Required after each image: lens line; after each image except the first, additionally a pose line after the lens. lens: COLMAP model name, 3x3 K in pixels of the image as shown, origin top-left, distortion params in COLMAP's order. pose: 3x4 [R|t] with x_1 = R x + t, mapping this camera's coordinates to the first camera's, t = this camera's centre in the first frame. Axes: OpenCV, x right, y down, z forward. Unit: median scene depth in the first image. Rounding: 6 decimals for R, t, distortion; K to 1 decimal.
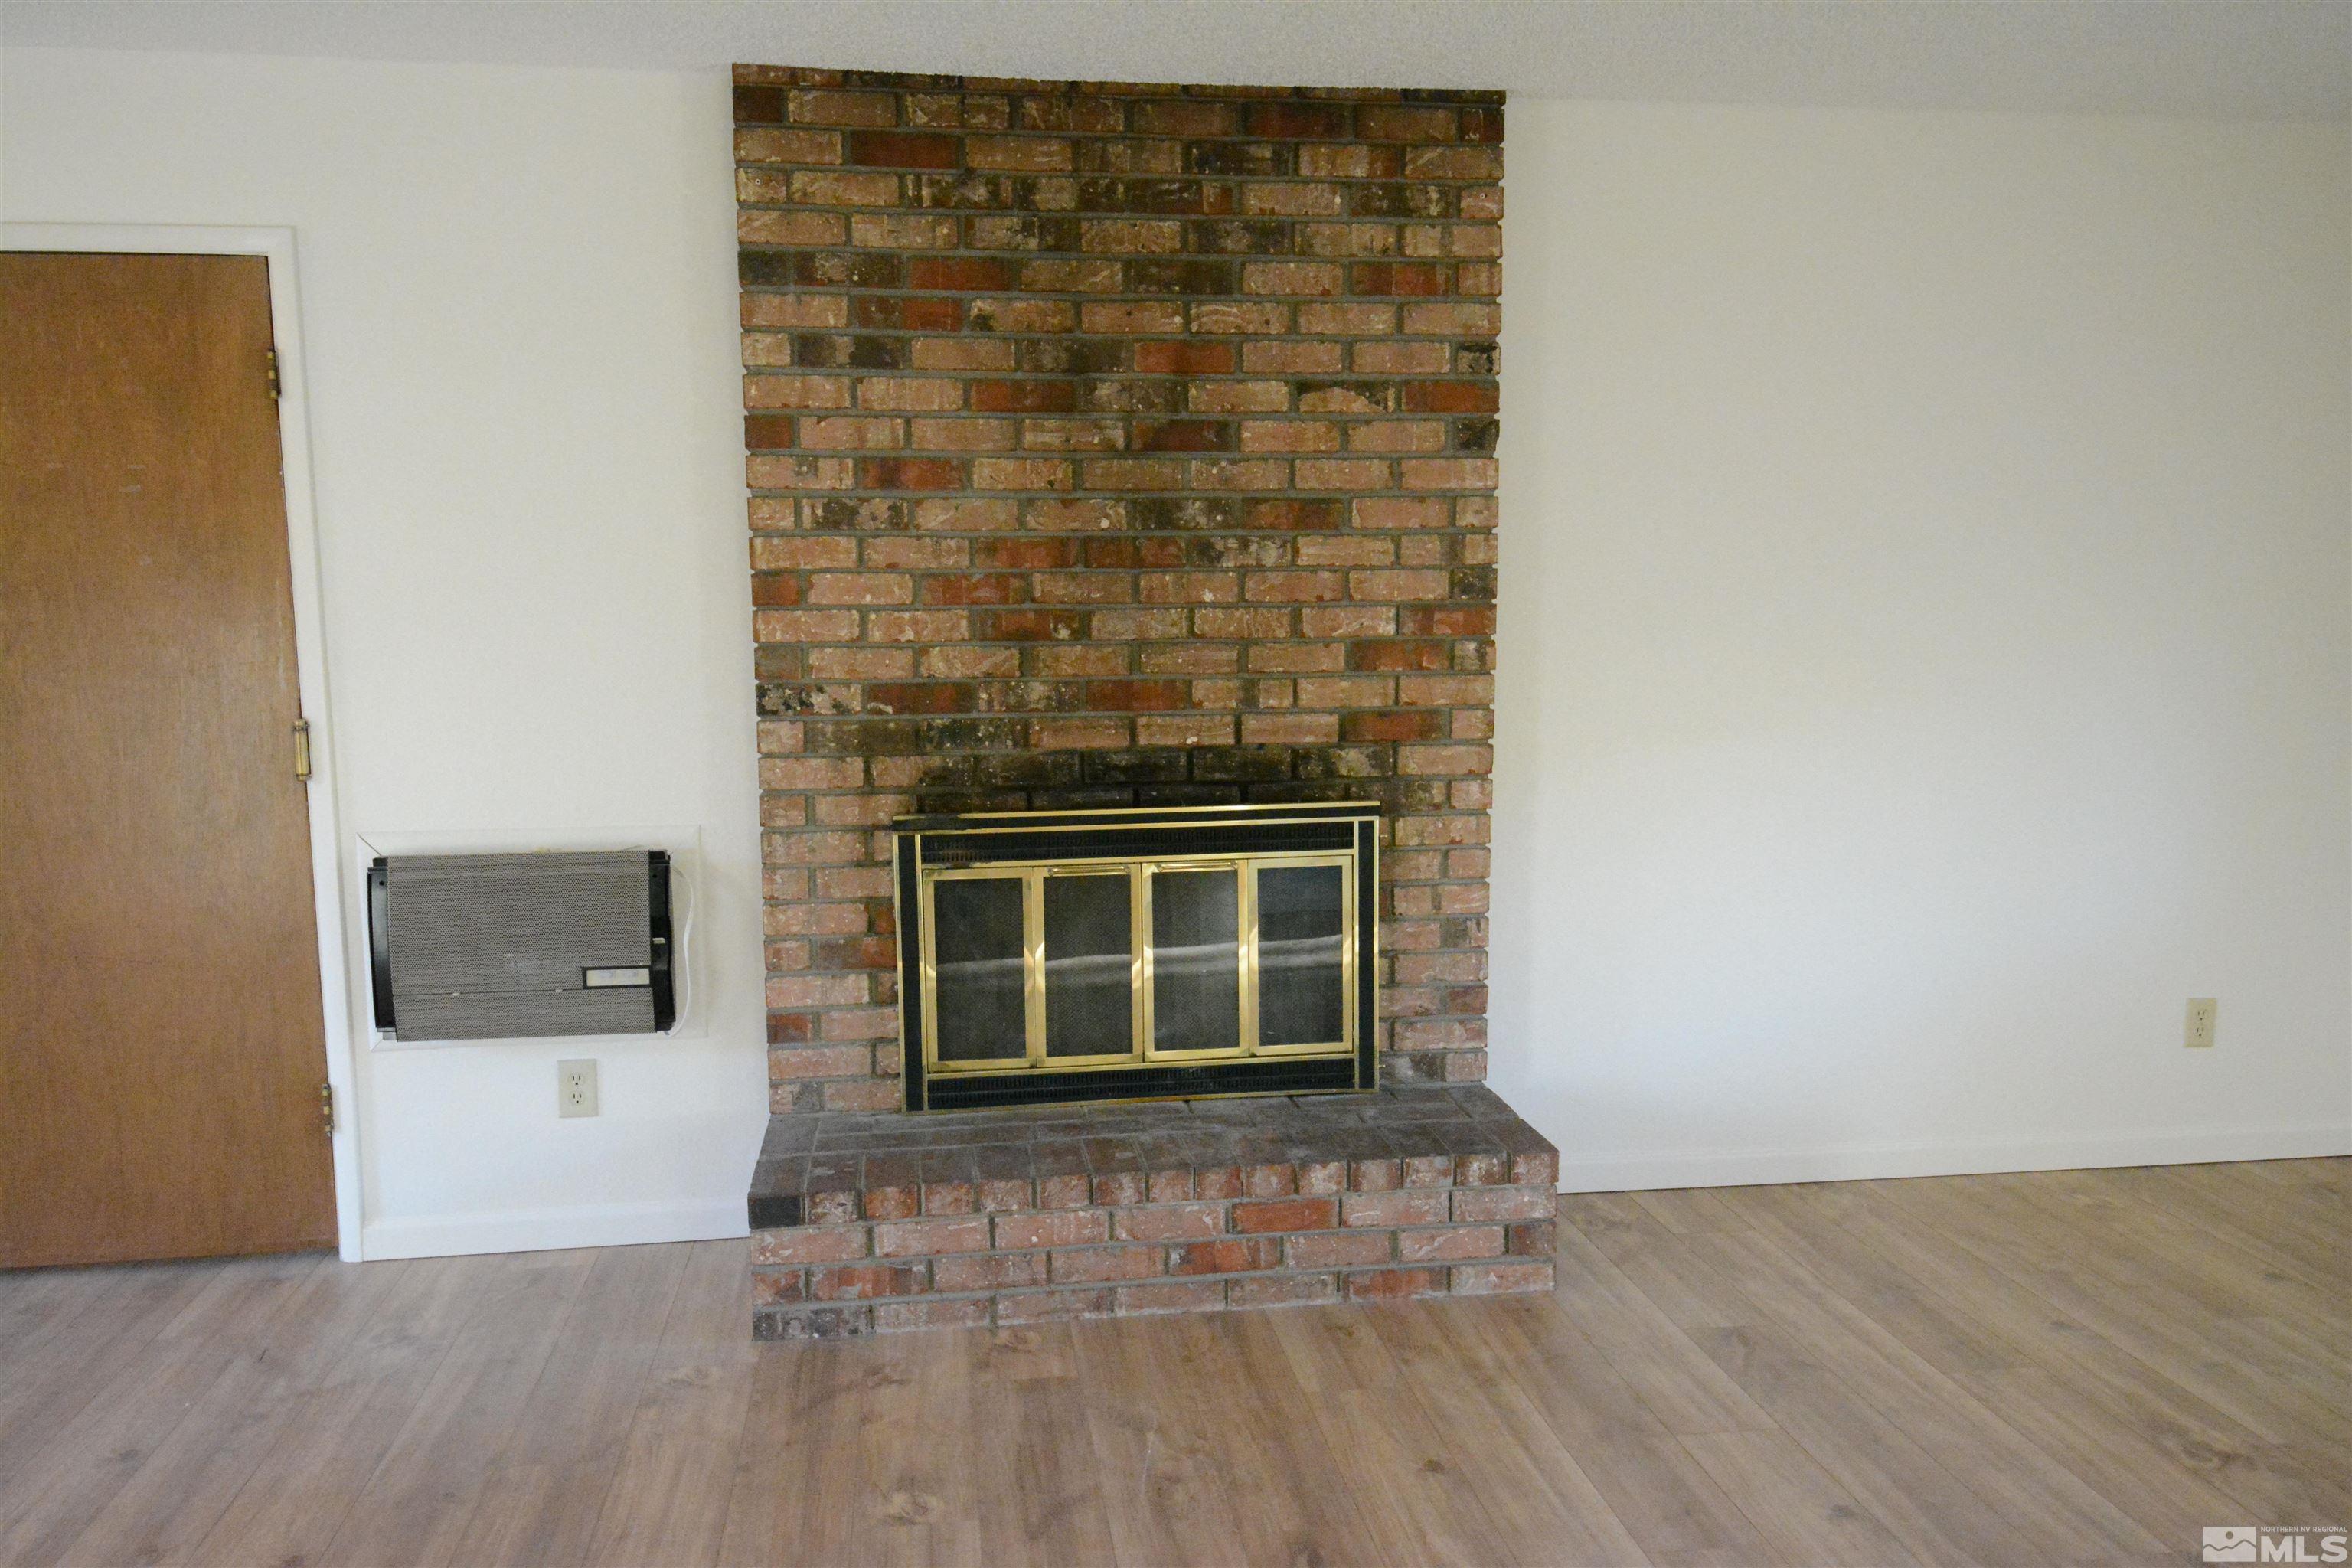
lens RADIAL K [[1735.8, 0, 1174.6], [0, 1735.8, 802.2], [0, 0, 1]] dist [0.031522, -0.000882]
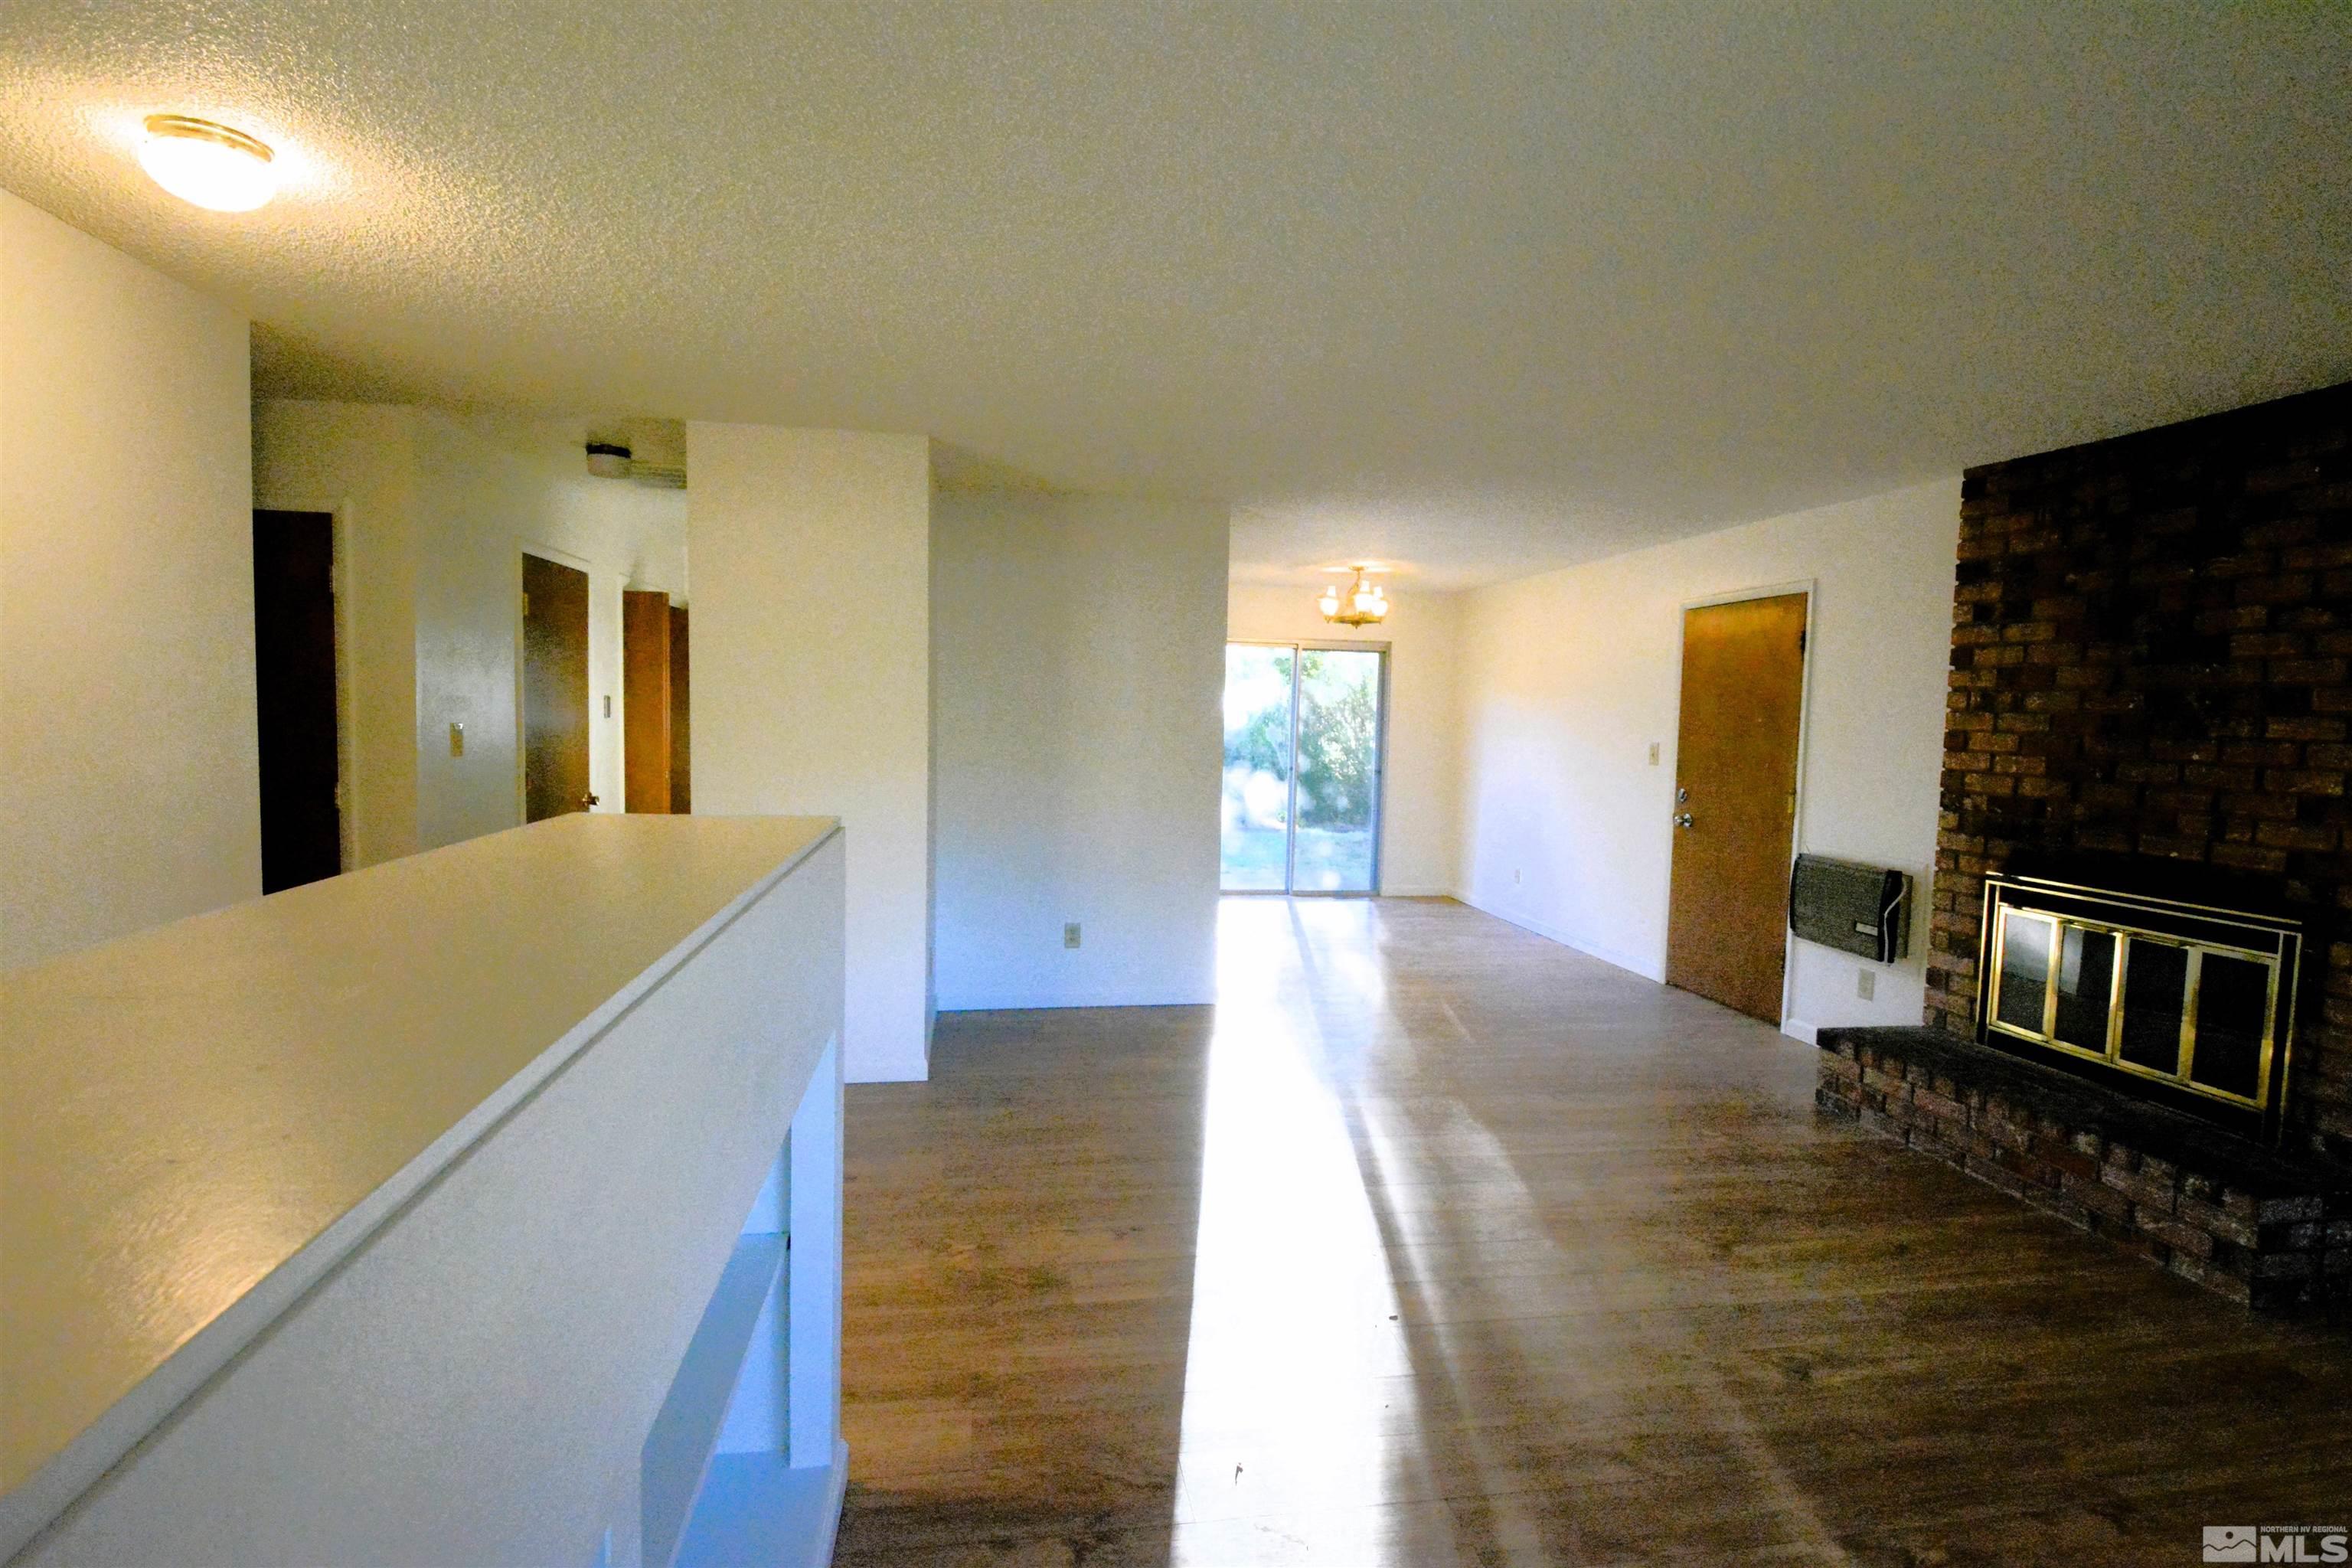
lens RADIAL K [[1088.9, 0, 1174.3], [0, 1088.9, 777.8], [0, 0, 1]] dist [-0.023769, -0.000604]
pose [[0.040912, 0.071148, -0.996626, 0.876389], [-0.148532, 0.986812, 0.064350, -0.033197], [0.988061, 0.145398, 0.050941, 0.122526]]
